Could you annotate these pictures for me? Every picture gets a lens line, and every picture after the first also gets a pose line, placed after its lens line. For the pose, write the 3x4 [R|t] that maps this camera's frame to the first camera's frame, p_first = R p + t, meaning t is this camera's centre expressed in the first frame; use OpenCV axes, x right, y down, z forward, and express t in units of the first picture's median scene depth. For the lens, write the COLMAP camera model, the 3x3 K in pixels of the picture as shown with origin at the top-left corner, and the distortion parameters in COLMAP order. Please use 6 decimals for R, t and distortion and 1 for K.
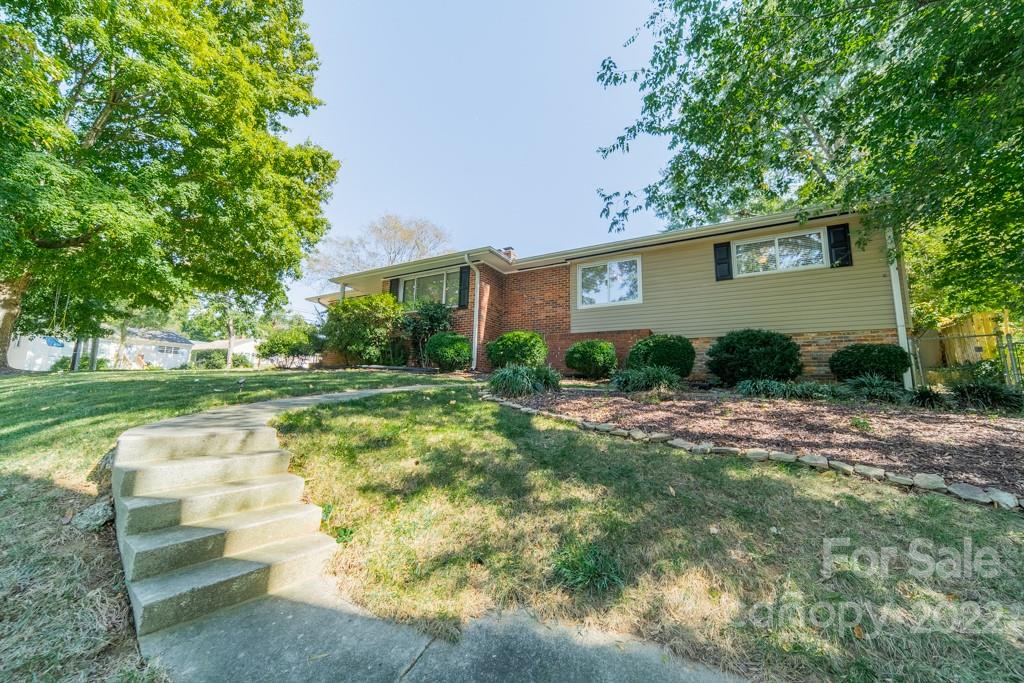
lens RADIAL K [[371.8, 0, 493.8], [0, 371.8, 338.0], [0, 0, 1]] dist [0.012183, 0.000060]
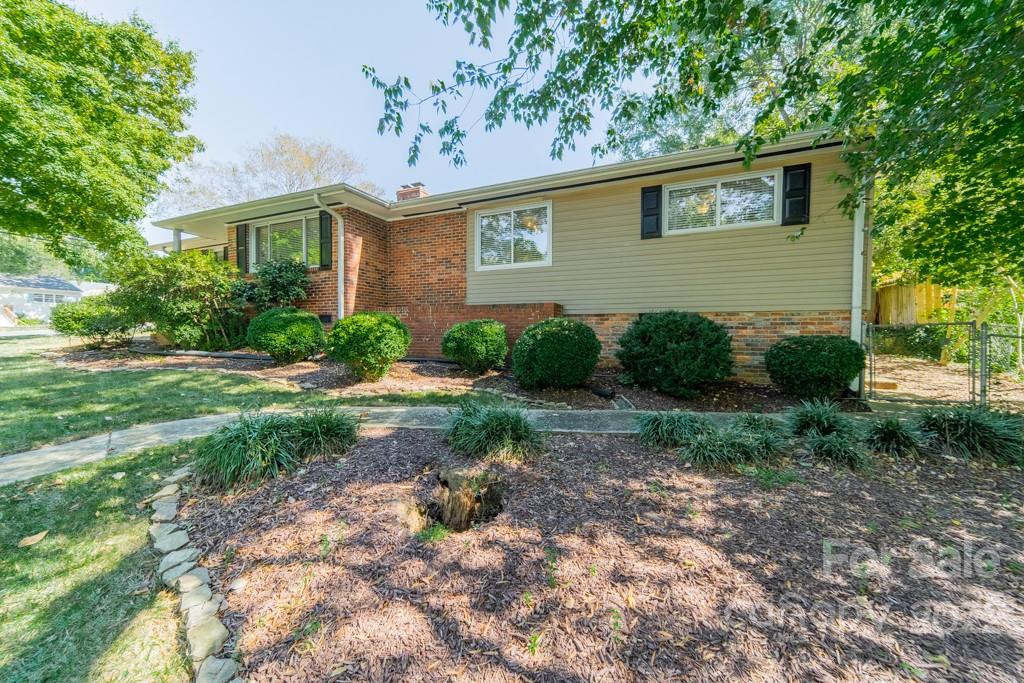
lens RADIAL K [[371.8, 0, 493.8], [0, 371.8, 338.0], [0, 0, 1]] dist [0.012183, 0.000060]
pose [[0.994412, -0.019866, 0.103682, 0.178966], [0.003045, 0.987123, 0.159935, -0.063760], [-0.105524, -0.158726, 0.981667, 0.213516]]
